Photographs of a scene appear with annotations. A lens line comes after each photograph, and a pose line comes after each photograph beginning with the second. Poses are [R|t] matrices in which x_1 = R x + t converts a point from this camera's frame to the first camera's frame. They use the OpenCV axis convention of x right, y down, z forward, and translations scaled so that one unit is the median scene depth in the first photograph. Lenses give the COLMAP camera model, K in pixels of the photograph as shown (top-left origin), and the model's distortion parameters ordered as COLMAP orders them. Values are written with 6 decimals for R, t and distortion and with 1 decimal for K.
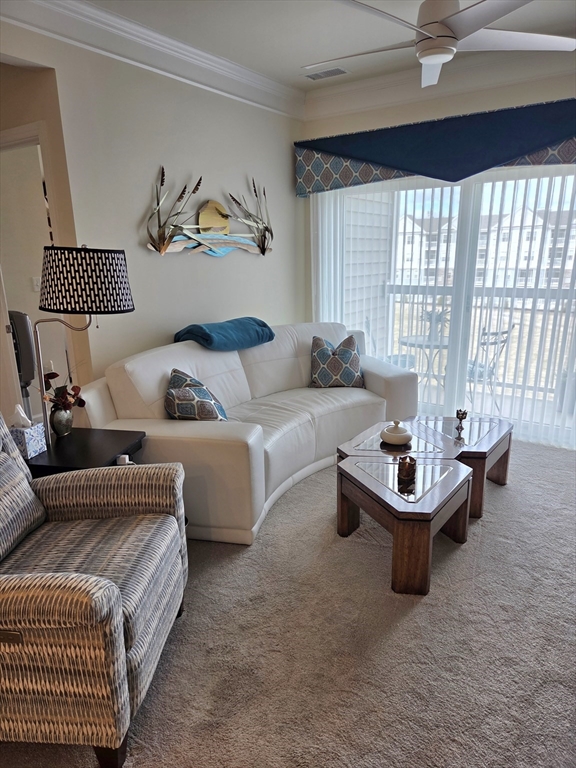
lens RADIAL K [[507.9, 0, 290.1], [0, 507.9, 390.6], [0, 0, 1]] dist [0.049387, -0.046432]
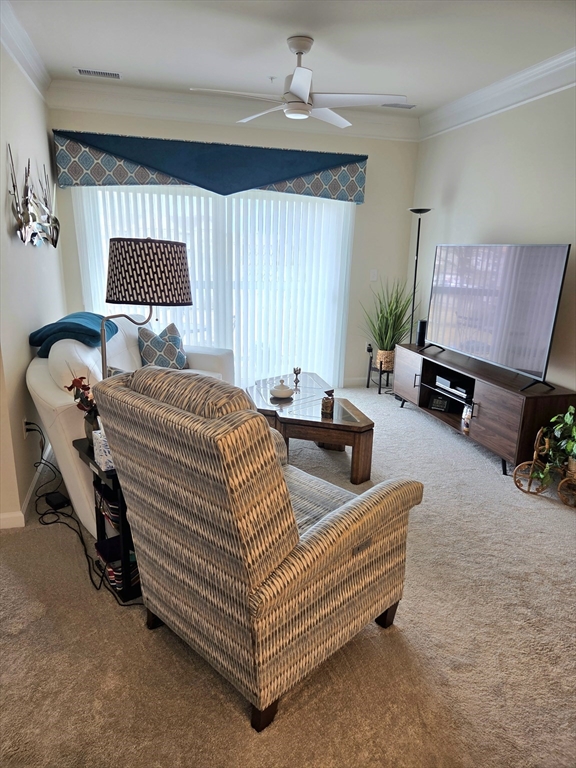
lens RADIAL K [[507.9, 0, 290.1], [0, 507.9, 390.6], [0, 0, 1]] dist [0.049387, -0.046432]
pose [[0.666372, -0.165030, 0.727127, -0.612450], [0.159790, 0.984149, 0.076925, -0.008452], [-0.728296, 0.064927, 0.682180, 0.064804]]
